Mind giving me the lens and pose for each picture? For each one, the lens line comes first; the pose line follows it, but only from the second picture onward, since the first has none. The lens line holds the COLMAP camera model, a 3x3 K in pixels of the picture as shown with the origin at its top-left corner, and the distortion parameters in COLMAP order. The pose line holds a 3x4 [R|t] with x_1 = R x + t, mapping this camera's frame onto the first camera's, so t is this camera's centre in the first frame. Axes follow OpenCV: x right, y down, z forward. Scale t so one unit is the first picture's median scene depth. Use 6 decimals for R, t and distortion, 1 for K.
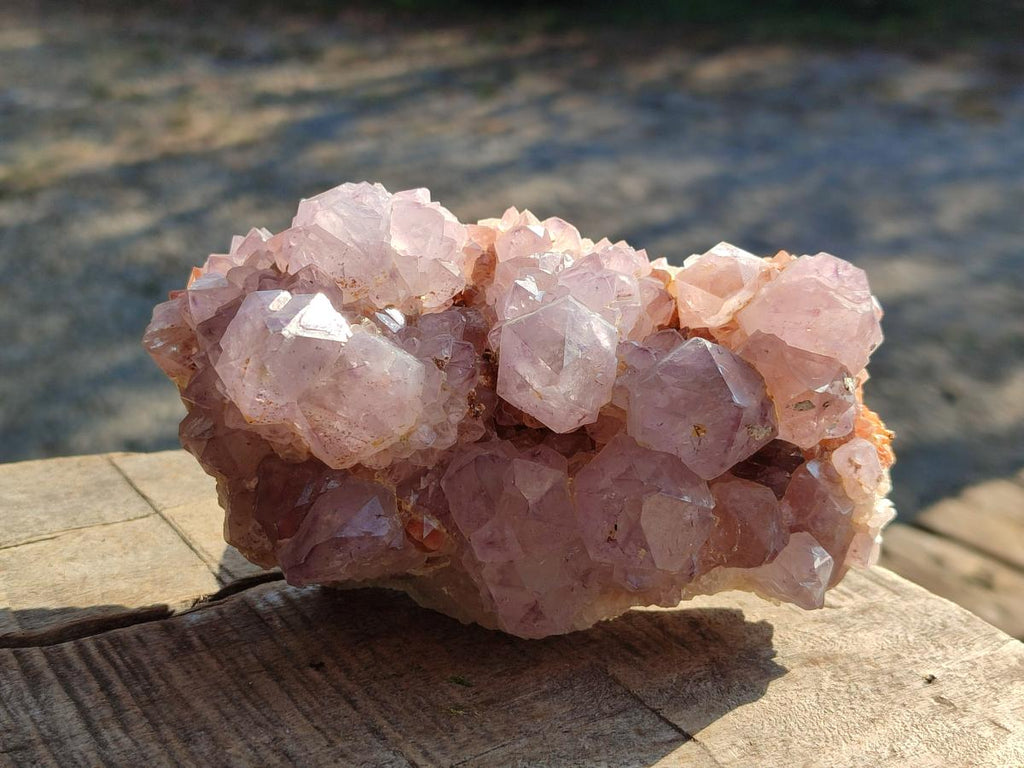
lens RADIAL K [[1543.4, 0, 512.0], [0, 1543.4, 384.0], [0, 0, 1]] dist [0.176334, -1.081655]
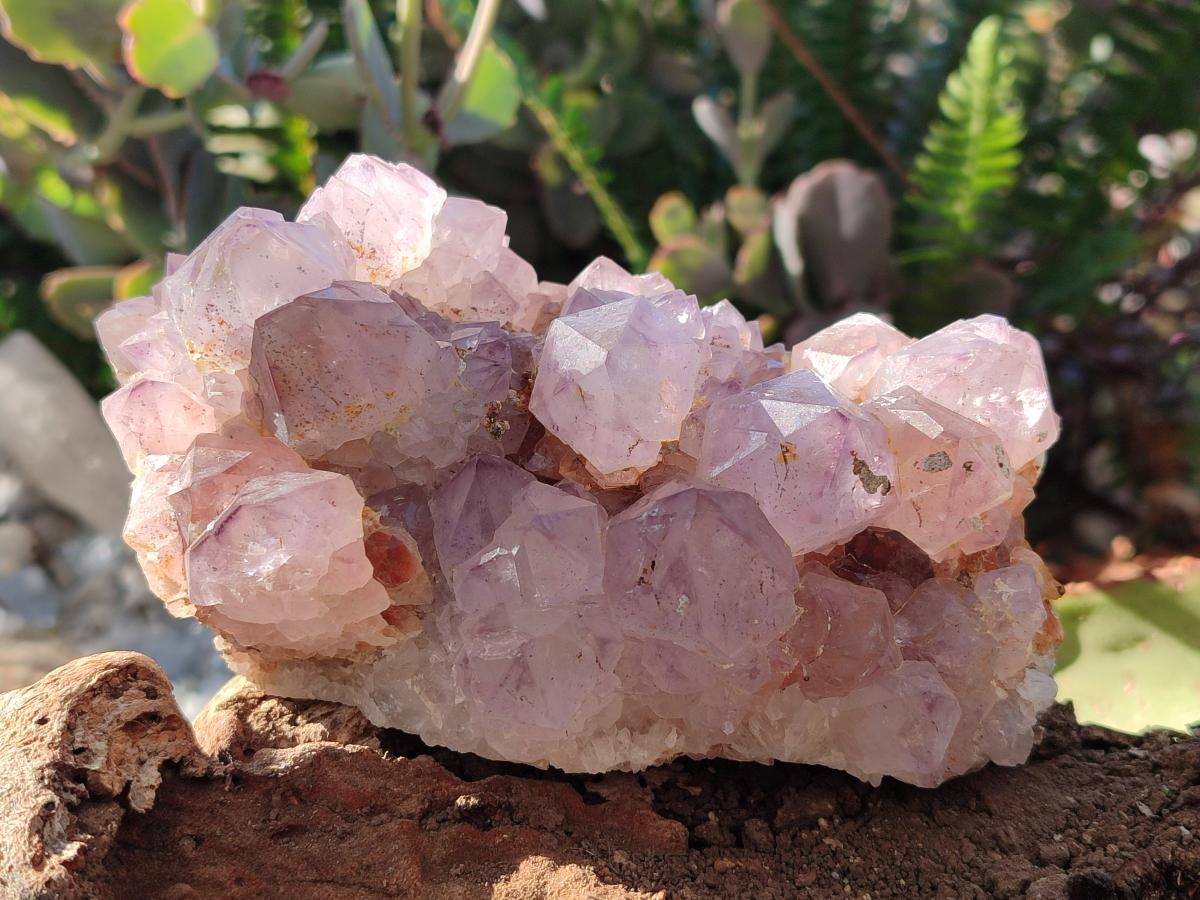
lens RADIAL K [[1808.6, 0, 600.0], [0, 1808.6, 450.0], [0, 0, 1]] dist [0.176334, -1.081655]
pose [[0.985073, 0.150010, -0.084427, 0.101385], [-0.170644, 0.915458, -0.364441, 0.338130], [0.022619, 0.373408, 0.927391, 0.200019]]
